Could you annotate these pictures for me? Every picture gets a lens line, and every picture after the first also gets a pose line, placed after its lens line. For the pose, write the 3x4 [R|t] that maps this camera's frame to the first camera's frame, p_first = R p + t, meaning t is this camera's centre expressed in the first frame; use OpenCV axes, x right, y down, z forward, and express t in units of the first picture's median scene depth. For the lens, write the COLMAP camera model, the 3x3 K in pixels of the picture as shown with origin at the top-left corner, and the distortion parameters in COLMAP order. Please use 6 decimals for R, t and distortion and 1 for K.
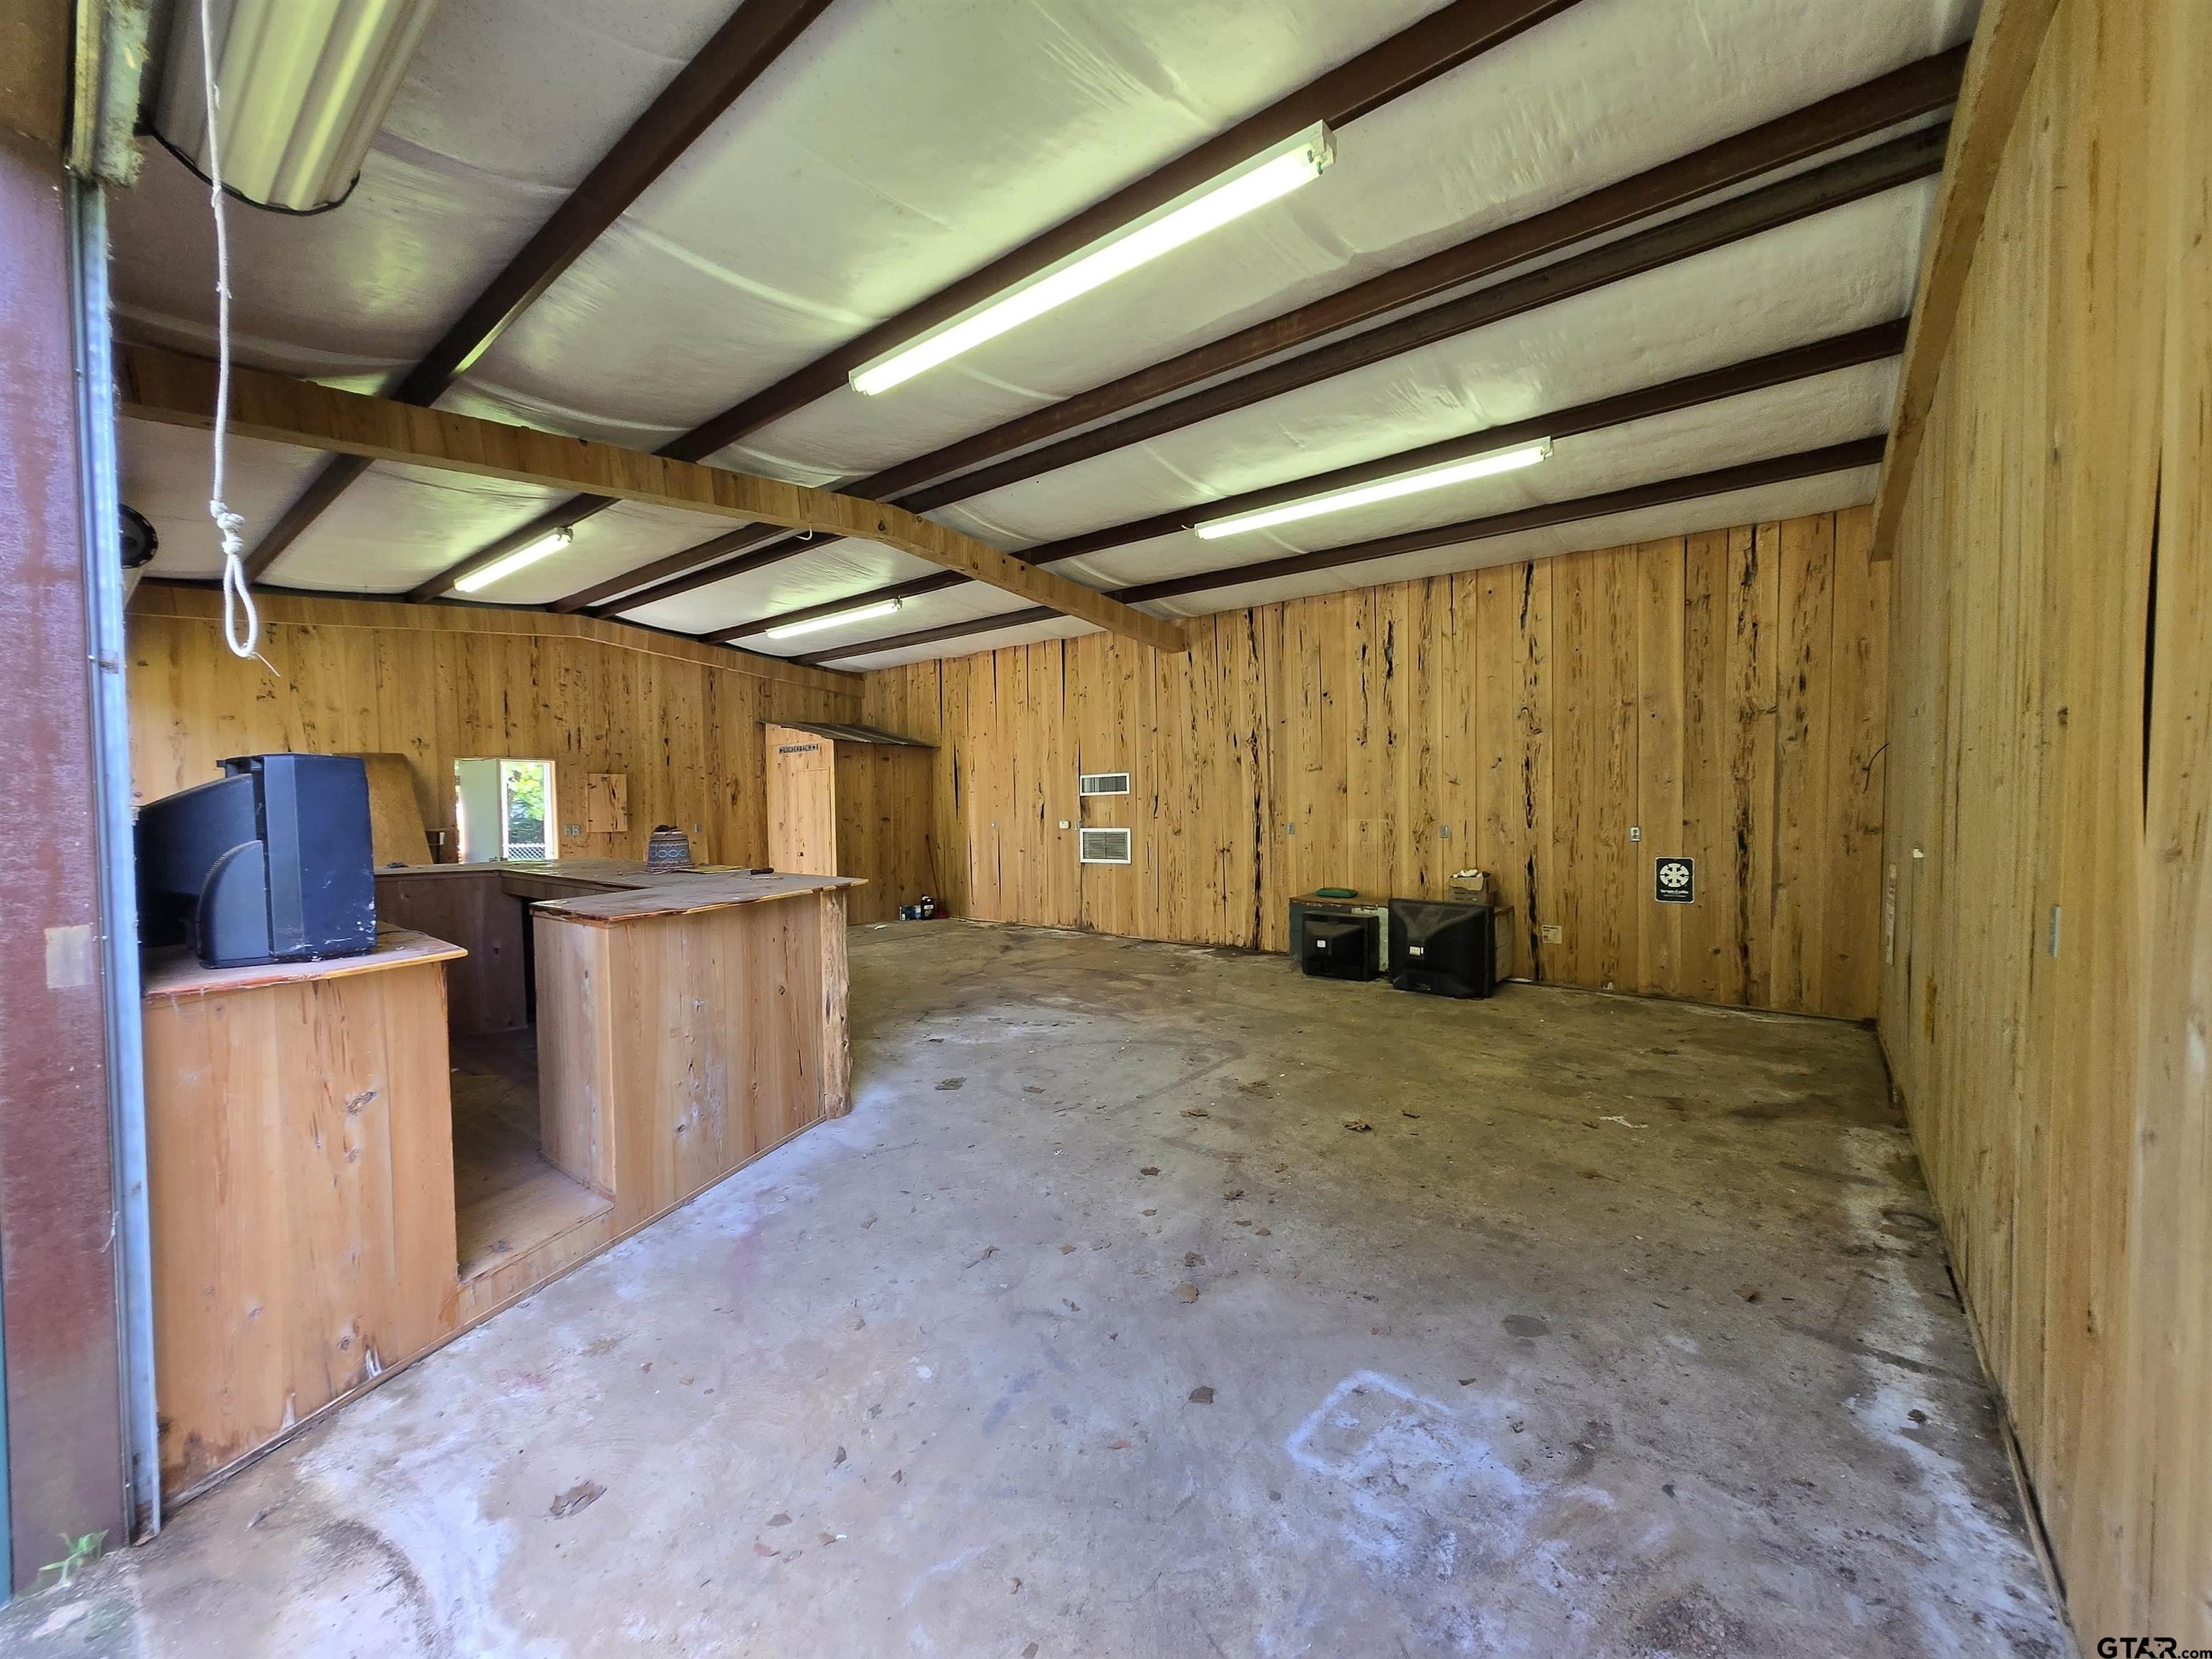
lens RADIAL K [[868.9, 0, 1109.1], [0, 868.9, 841.8], [0, 0, 1]] dist [0.002651, 0.000250]
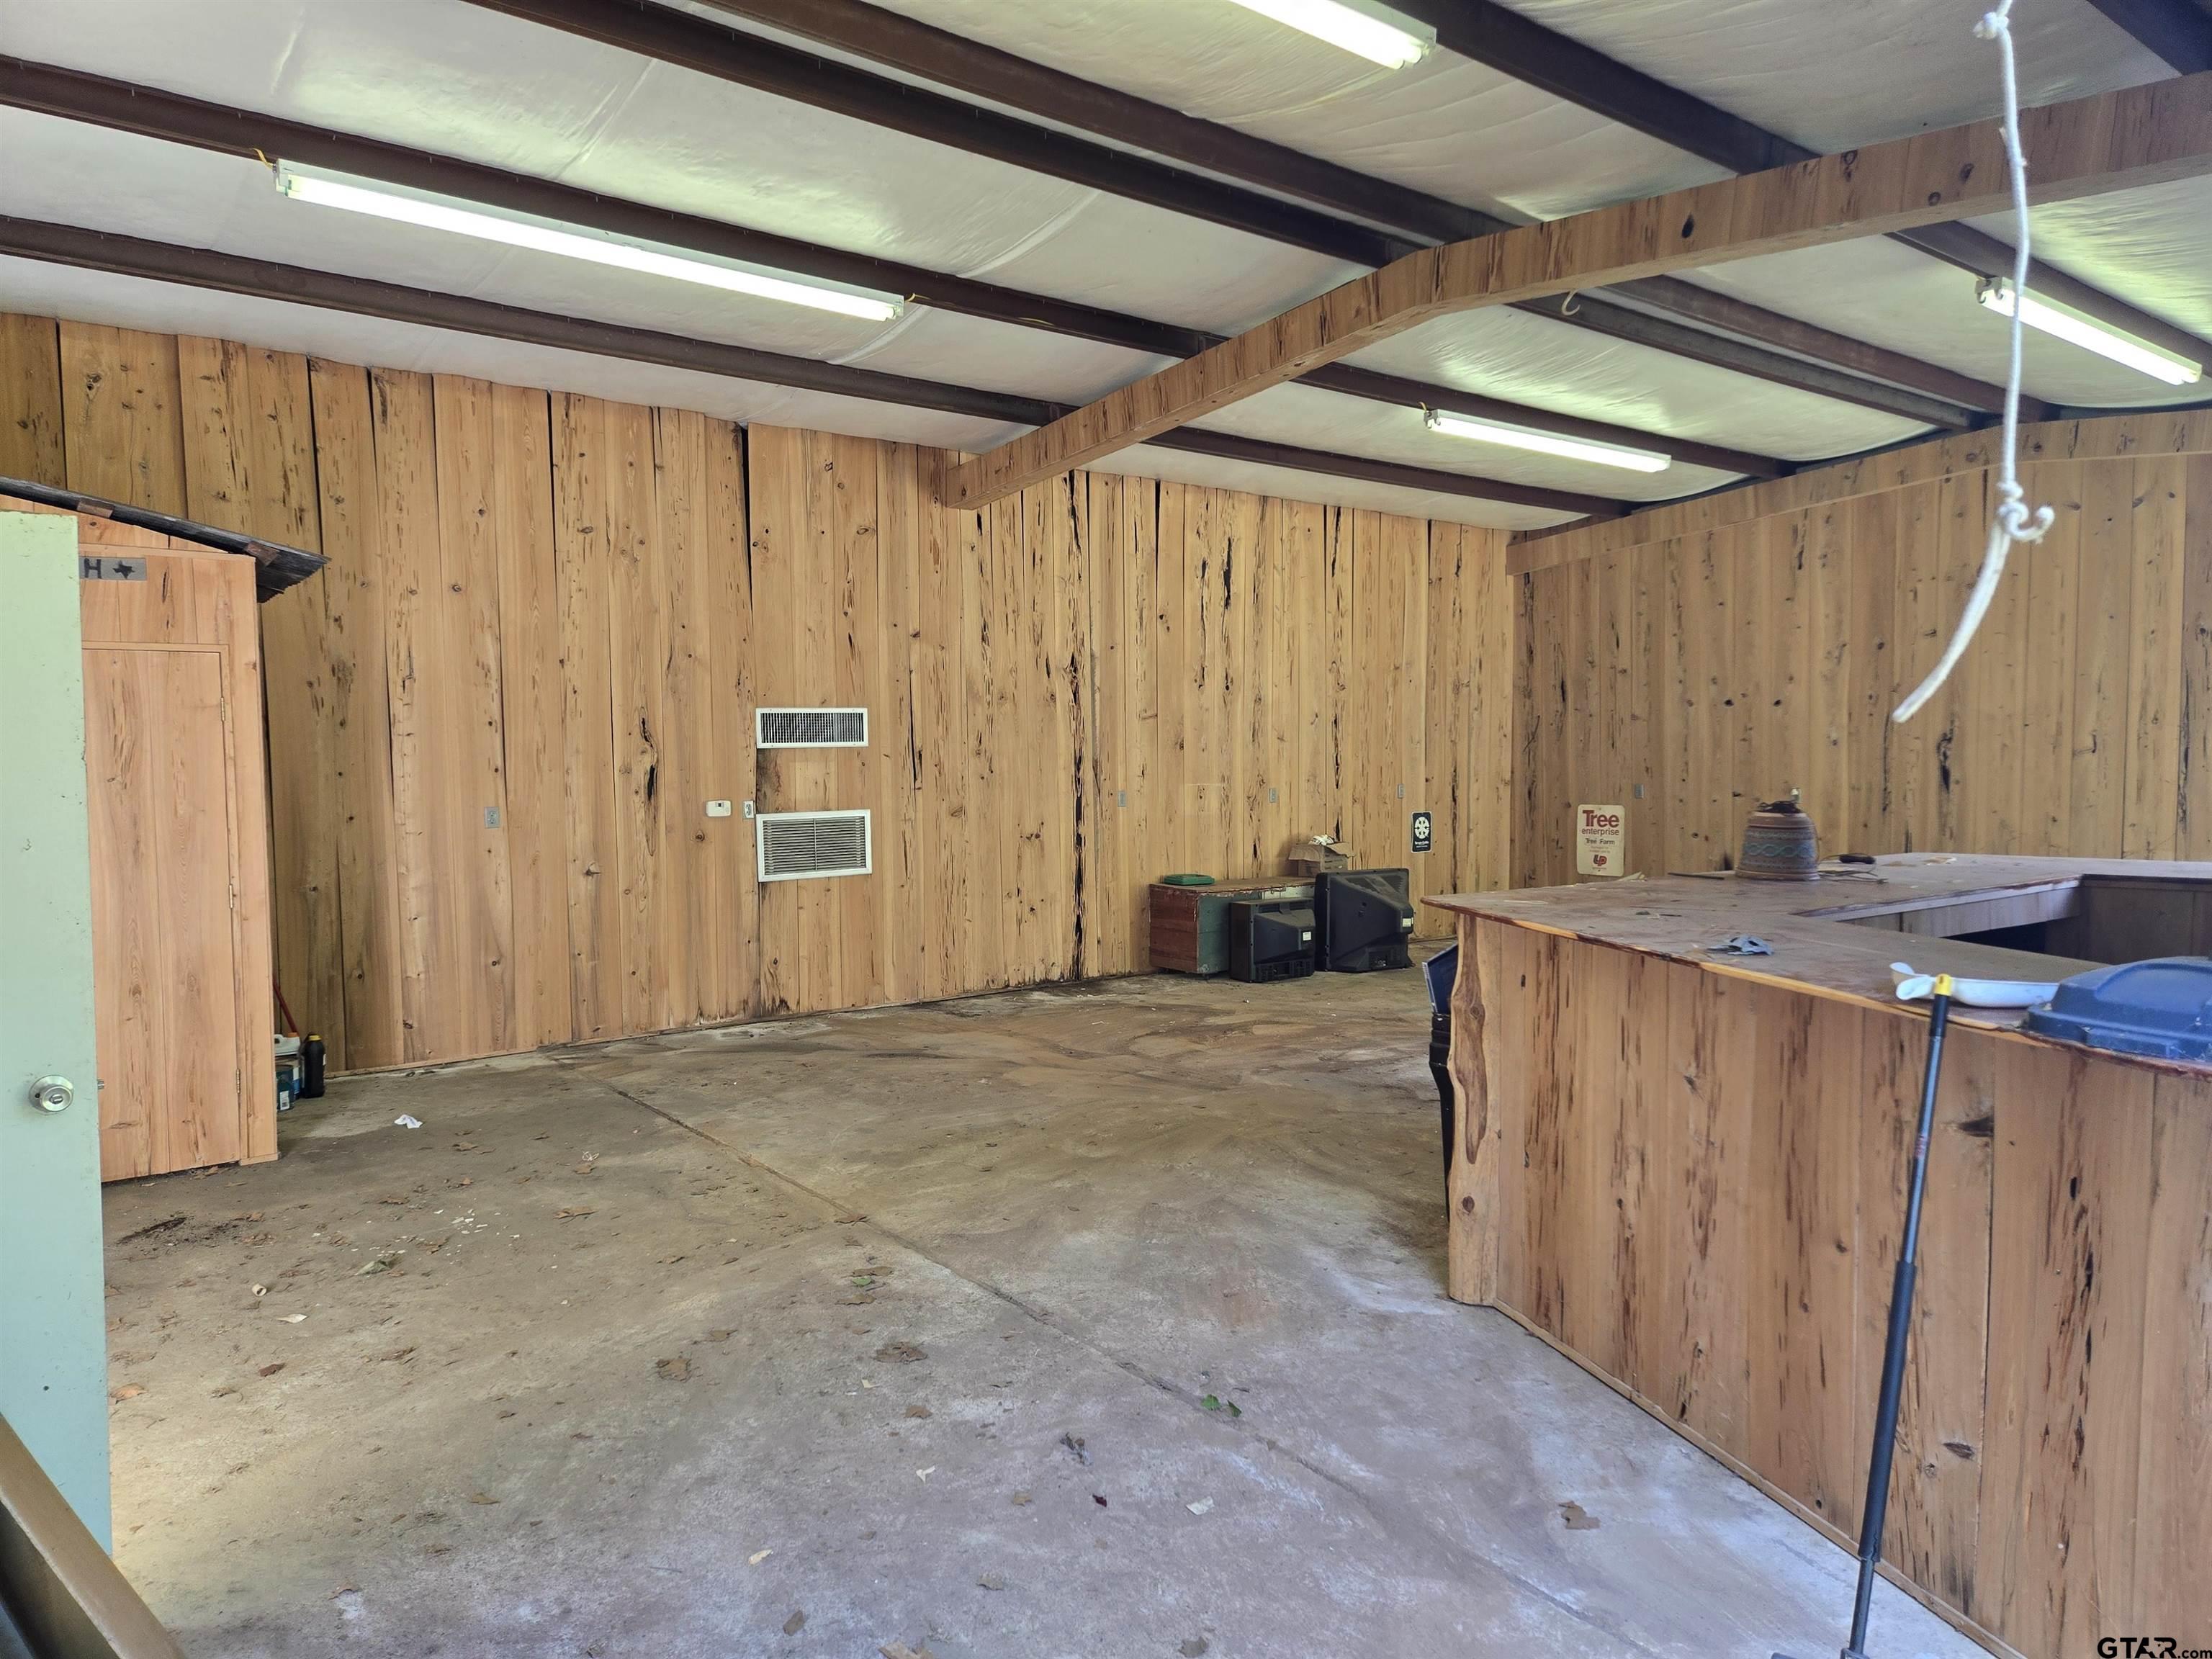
lens RADIAL K [[1457.9, 0, 1118.9], [0, 1457.9, 829.7], [0, 0, 1]] dist [0.054599, -0.023165]
pose [[0.234308, -0.048620, 0.970946, -0.925185], [0.040803, 0.998360, 0.040146, -0.036738], [-0.971306, 0.030211, 0.235908, 0.701998]]
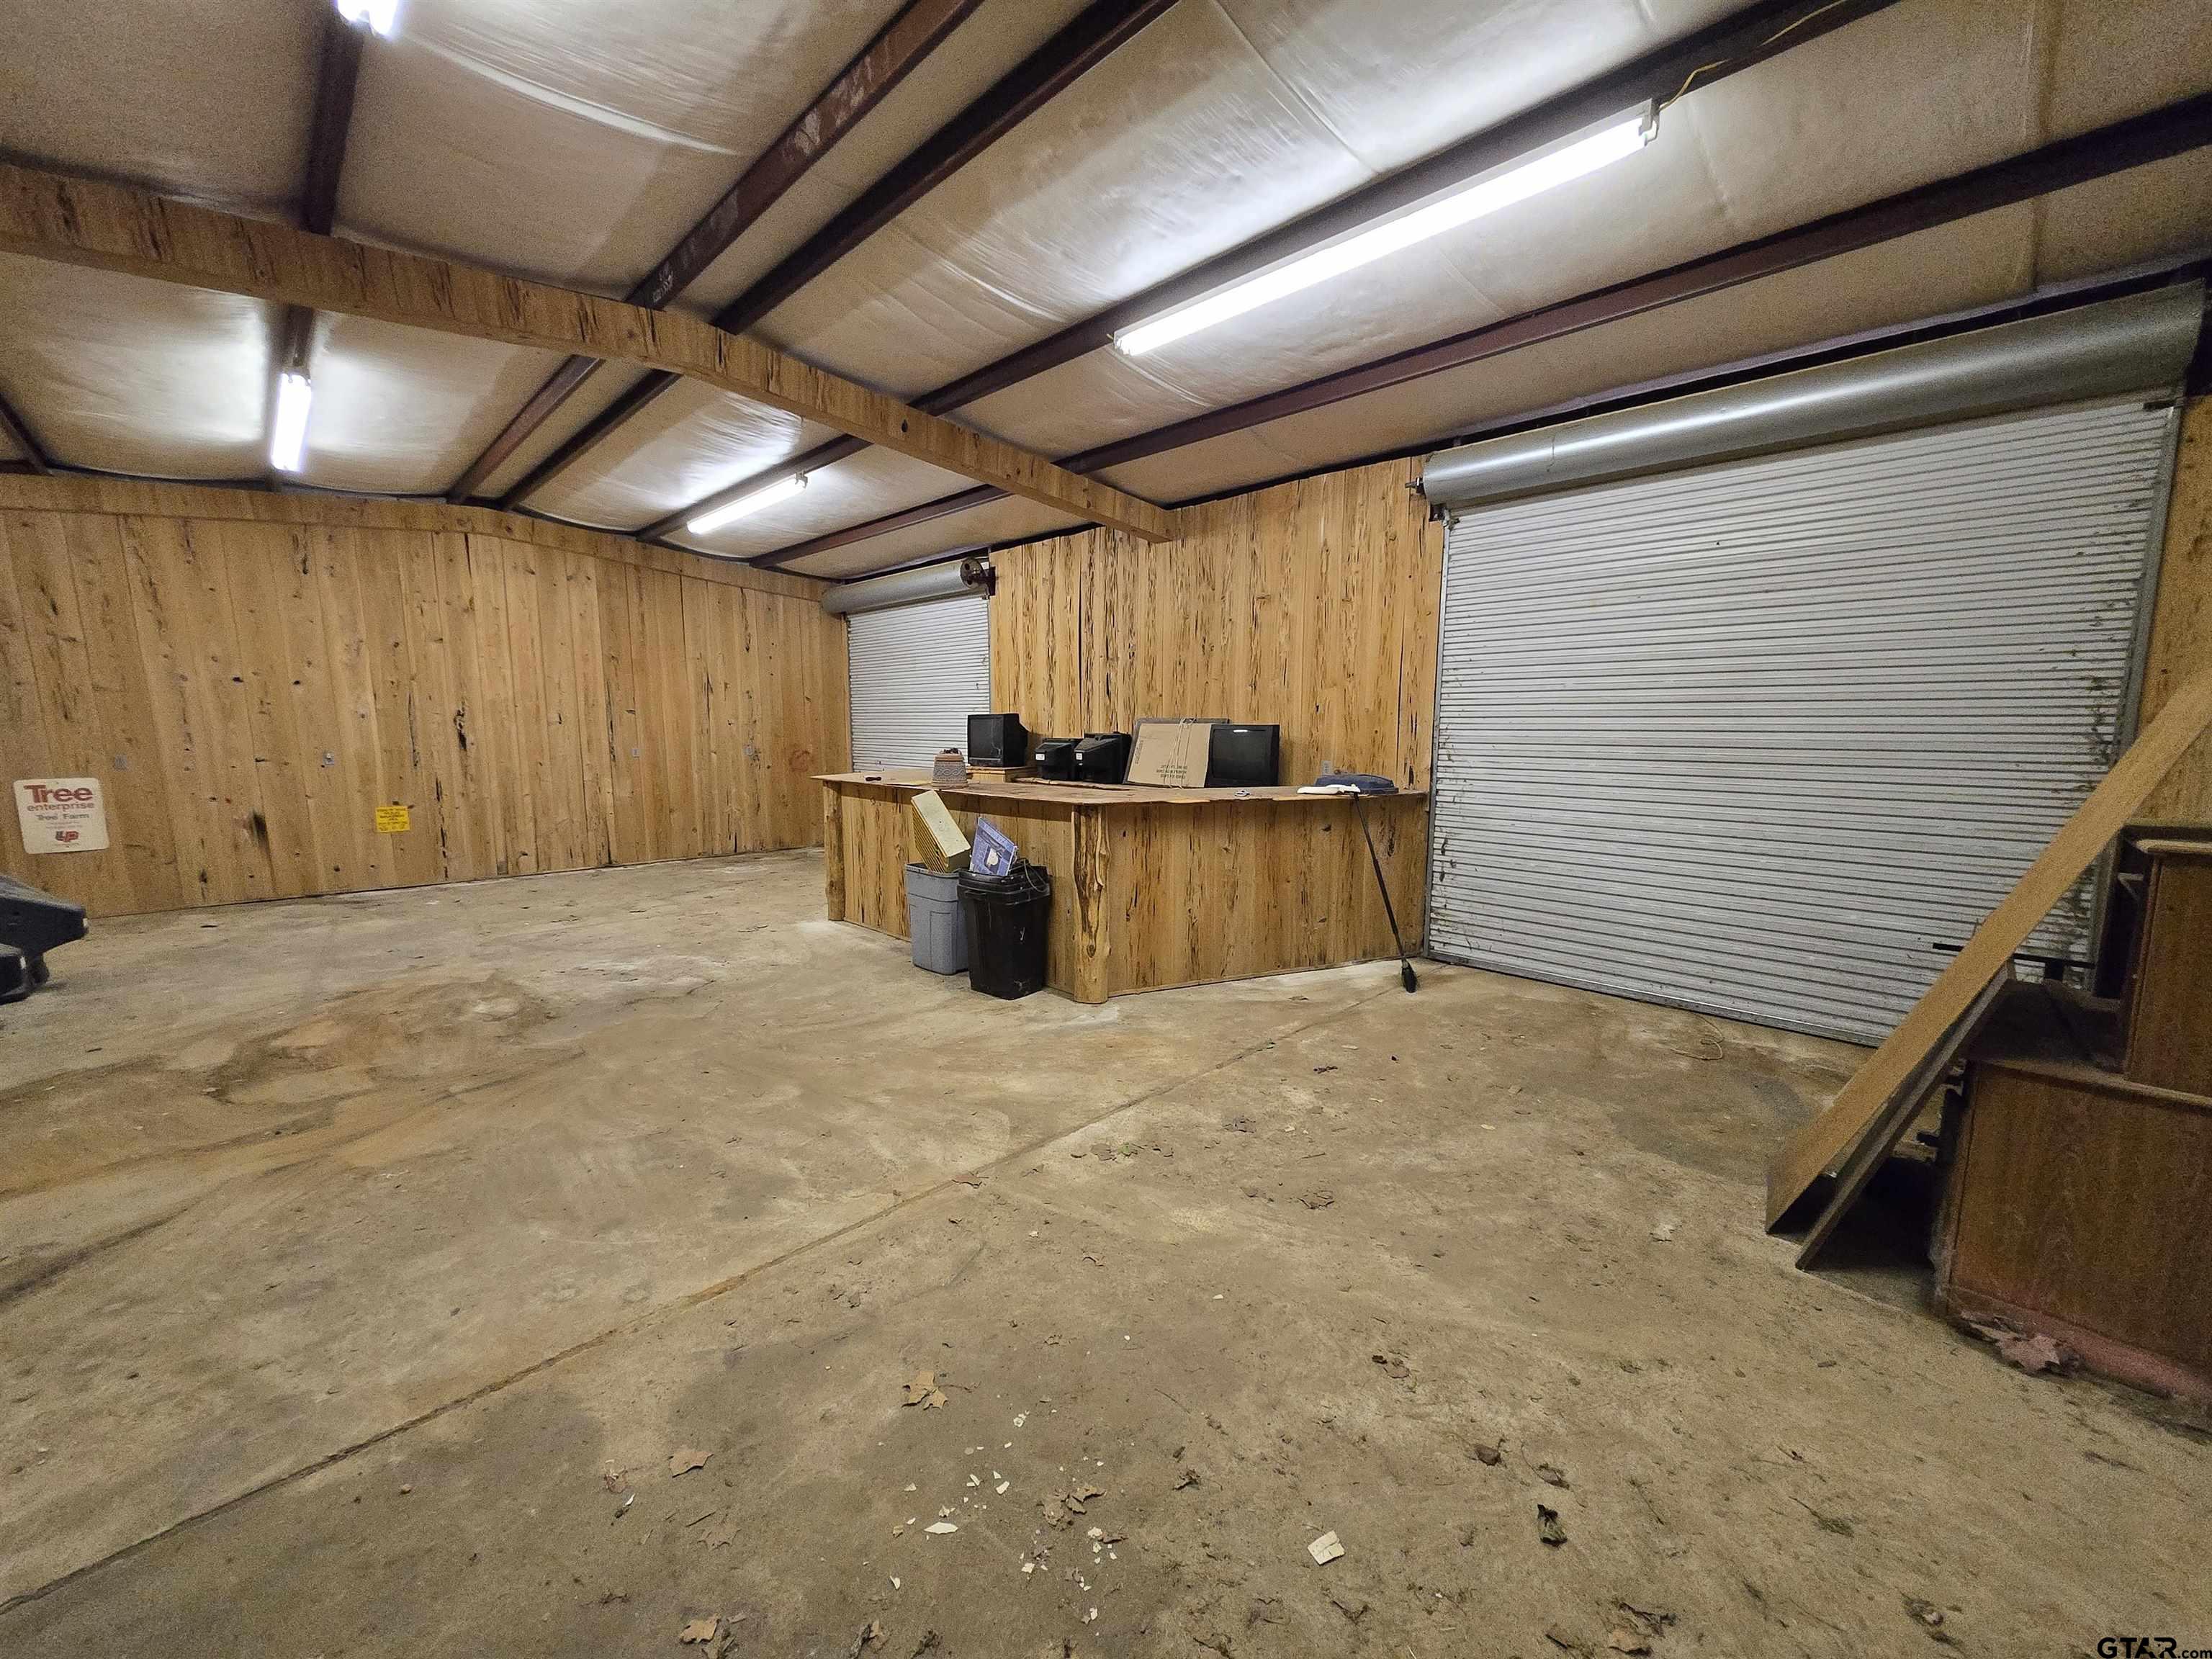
lens RADIAL K [[868.9, 0, 1090.6], [0, 868.9, 830.6], [0, 0, 1]] dist [0.002651, 0.000250]
pose [[-0.992598, -0.011298, 0.120917, -0.497549], [0.008939, 0.986166, 0.165519, -0.061700], [-0.121115, 0.165375, -0.978766, 1.246445]]
